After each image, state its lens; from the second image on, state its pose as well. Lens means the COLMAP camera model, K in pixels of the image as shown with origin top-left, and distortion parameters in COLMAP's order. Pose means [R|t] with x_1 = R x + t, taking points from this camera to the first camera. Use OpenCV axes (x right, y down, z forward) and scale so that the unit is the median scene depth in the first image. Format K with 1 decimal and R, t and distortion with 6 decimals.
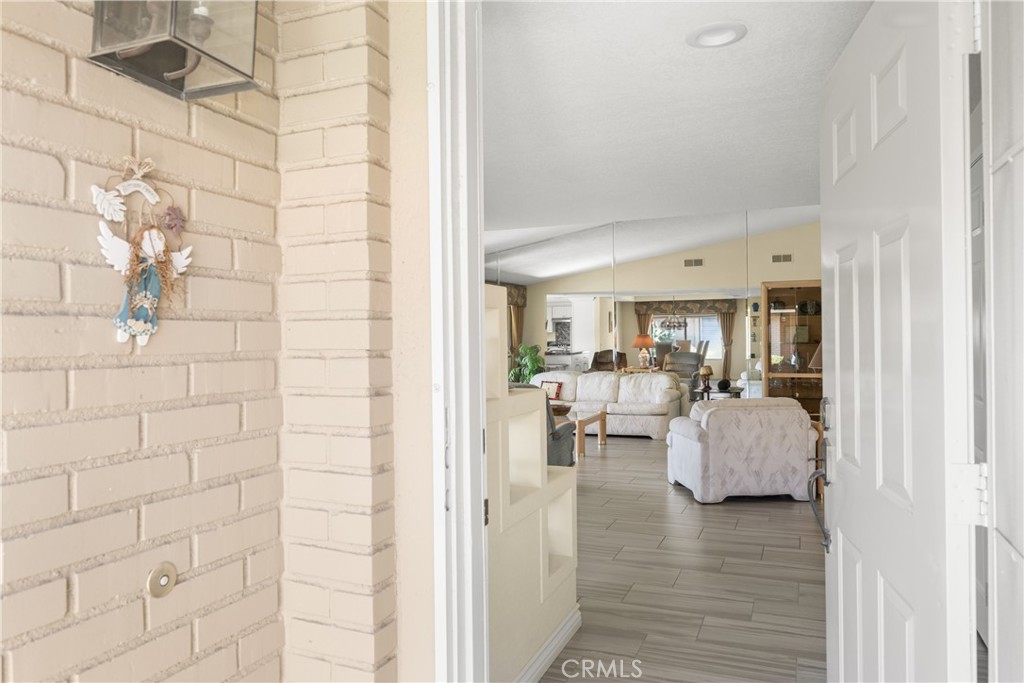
lens RADIAL K [[731.8, 0, 509.3], [0, 731.8, 337.7], [0, 0, 1]] dist [0.007067, 0.001196]
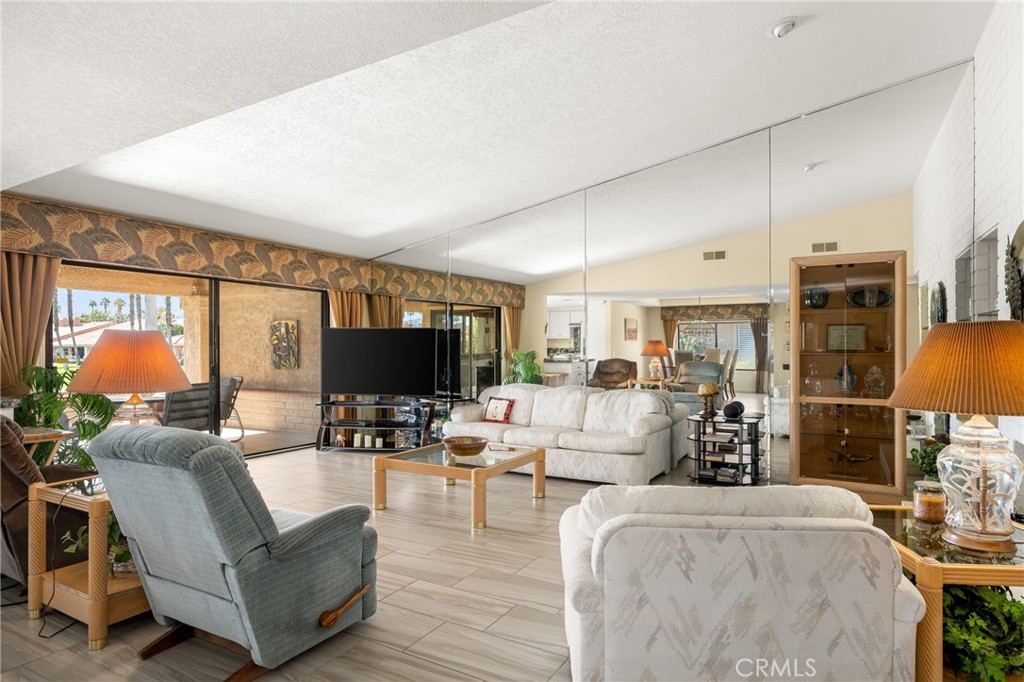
lens RADIAL K [[579.3, 0, 515.2], [0, 579.3, 347.4], [0, 0, 1]] dist [-0.005321, 0.001930]
pose [[0.990647, 0.010530, -0.136044, 0.154506], [-0.010337, 0.999944, 0.002125, 0.005753], [0.136059, -0.000699, 0.990701, 0.409041]]
